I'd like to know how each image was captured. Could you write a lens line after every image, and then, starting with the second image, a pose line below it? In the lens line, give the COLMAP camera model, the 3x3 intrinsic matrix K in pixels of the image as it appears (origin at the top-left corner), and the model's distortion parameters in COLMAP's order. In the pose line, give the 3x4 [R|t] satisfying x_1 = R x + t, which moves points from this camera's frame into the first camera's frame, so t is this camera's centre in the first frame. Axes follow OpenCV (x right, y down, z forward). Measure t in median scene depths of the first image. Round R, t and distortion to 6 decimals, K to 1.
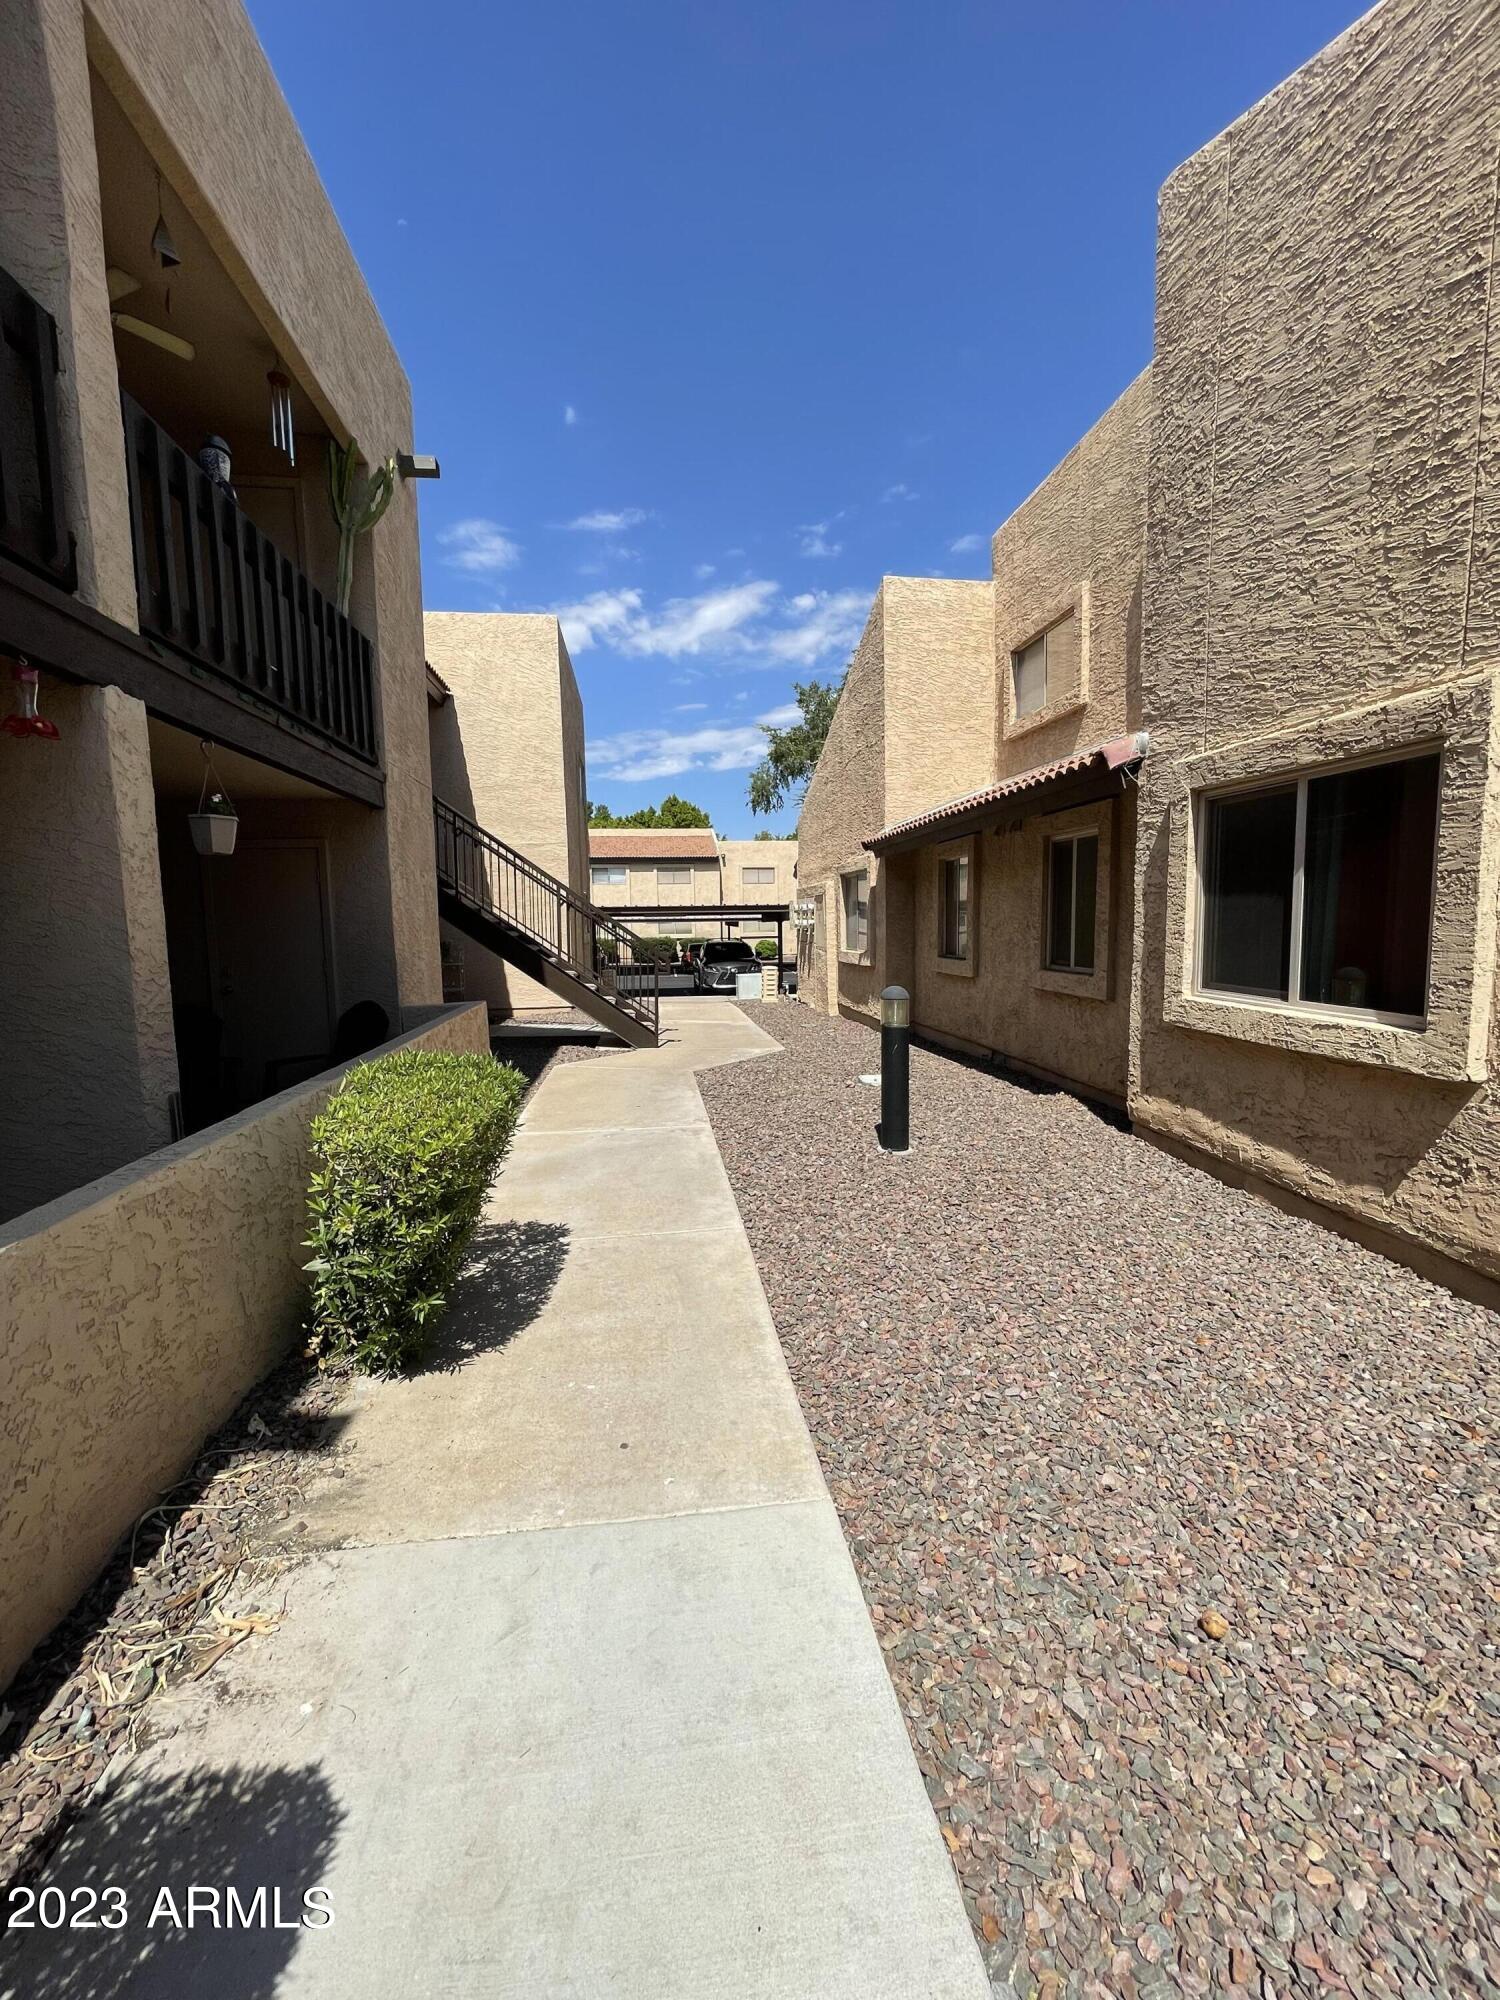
lens RADIAL K [[806.5, 0, 756.3], [0, 806.5, 1002.5], [0, 0, 1]] dist [0.001829, -0.000094]
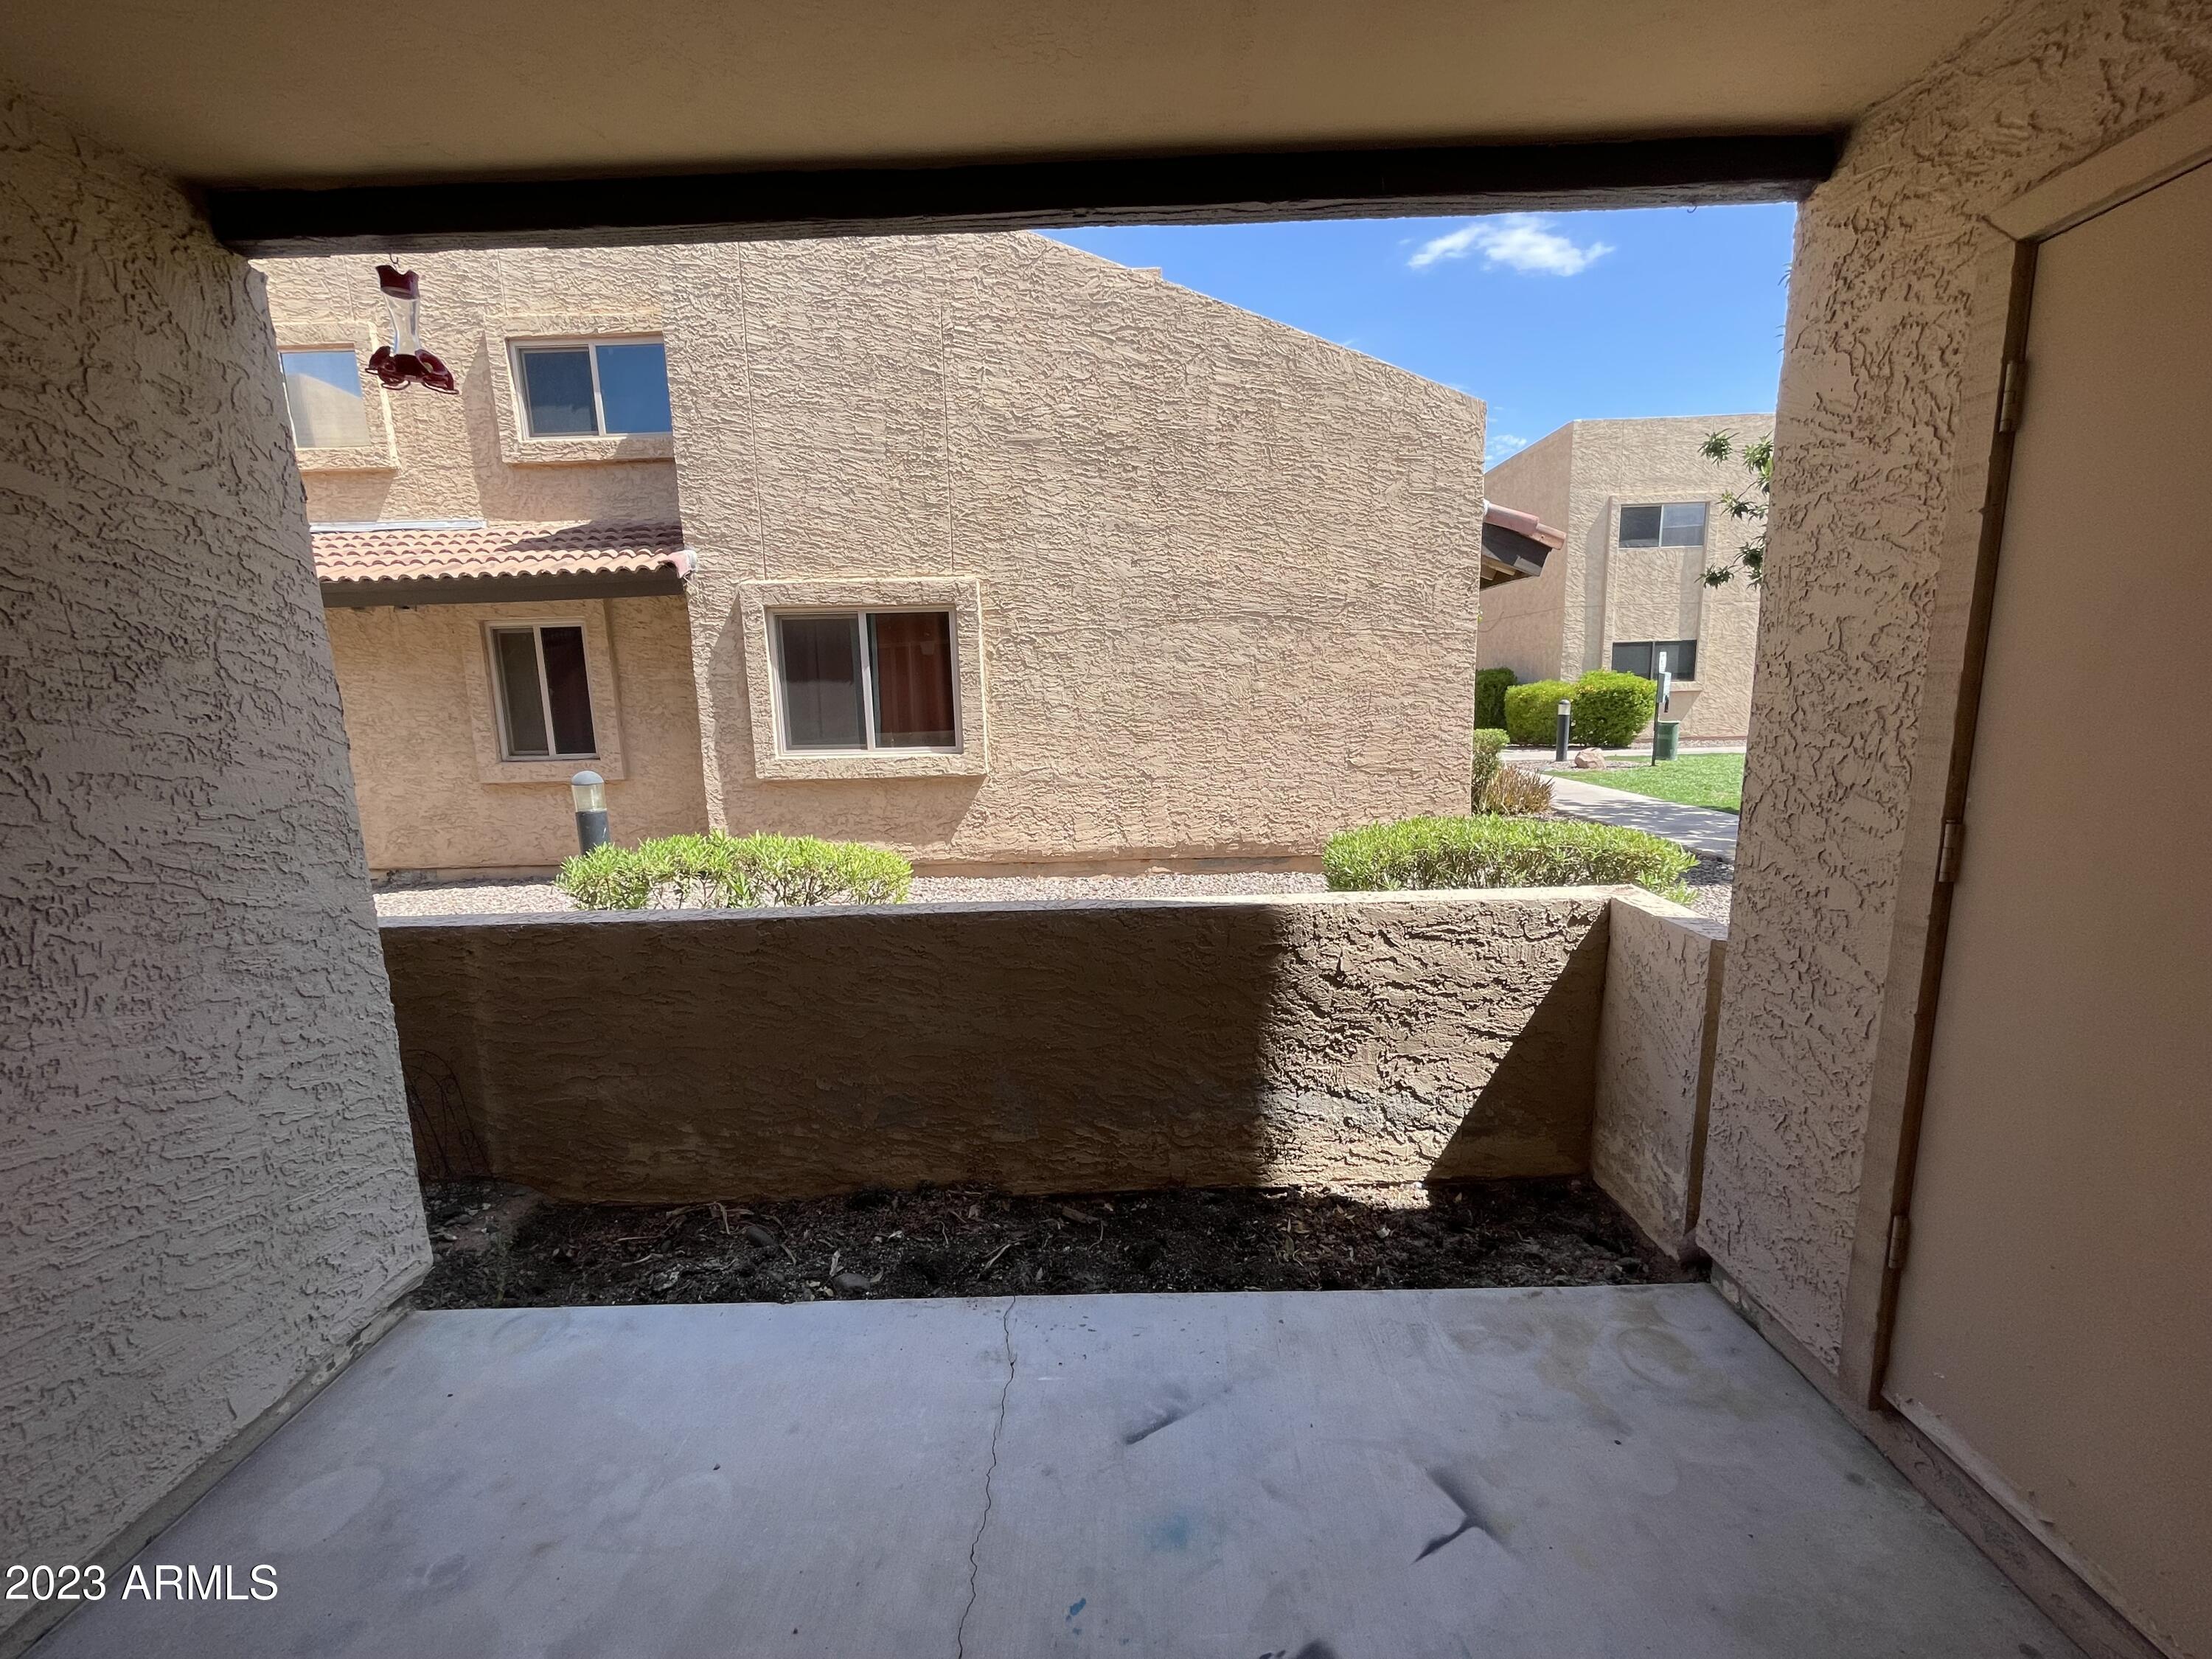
lens RADIAL K [[842.6, 0, 1106.0], [0, 842.6, 829.5], [0, 0, 1]] dist [-0.000703, -0.000150]
pose [[0.149793, -0.153605, 0.976713, -0.953037], [0.127076, 0.982656, 0.135050, -0.011393], [-0.980517, 0.103887, 0.166715, 0.265958]]
